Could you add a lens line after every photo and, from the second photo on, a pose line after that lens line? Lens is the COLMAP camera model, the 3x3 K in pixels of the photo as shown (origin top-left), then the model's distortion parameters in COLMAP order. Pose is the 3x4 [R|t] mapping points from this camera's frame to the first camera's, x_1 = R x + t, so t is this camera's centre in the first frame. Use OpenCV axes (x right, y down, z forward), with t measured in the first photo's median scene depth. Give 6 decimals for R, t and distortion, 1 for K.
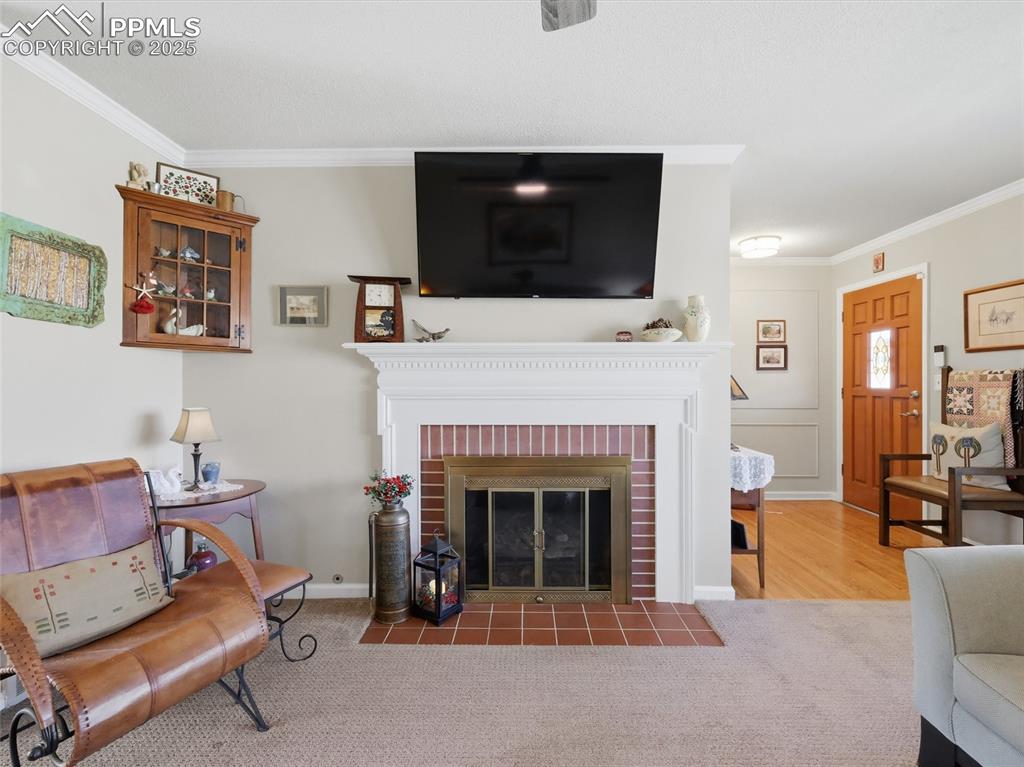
lens RADIAL K [[476.3, 0, 518.6], [0, 476.3, 384.6], [0, 0, 1]] dist [-0.000796, 0.000378]
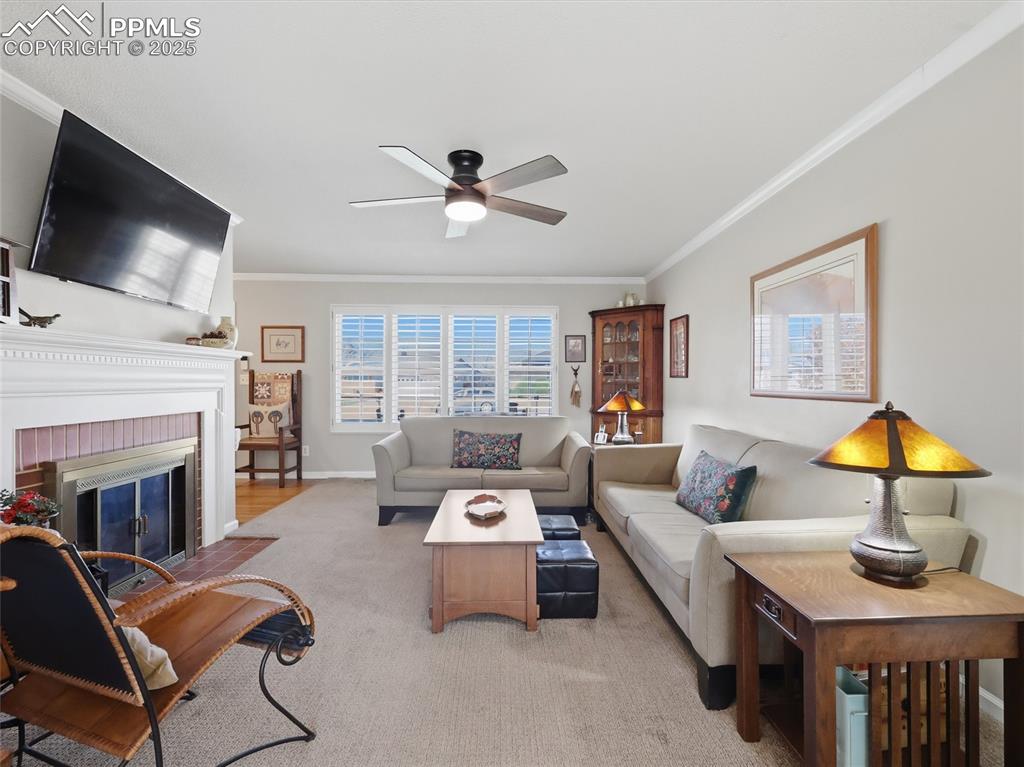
lens RADIAL K [[476.3, 0, 518.6], [0, 476.3, 384.6], [0, 0, 1]] dist [-0.000796, 0.000378]
pose [[-0.032339, -0.004068, 0.999469, -0.853585], [-0.000980, 0.999991, 0.004038, 0.005319], [-0.999476, -0.000849, -0.032342, 0.155353]]
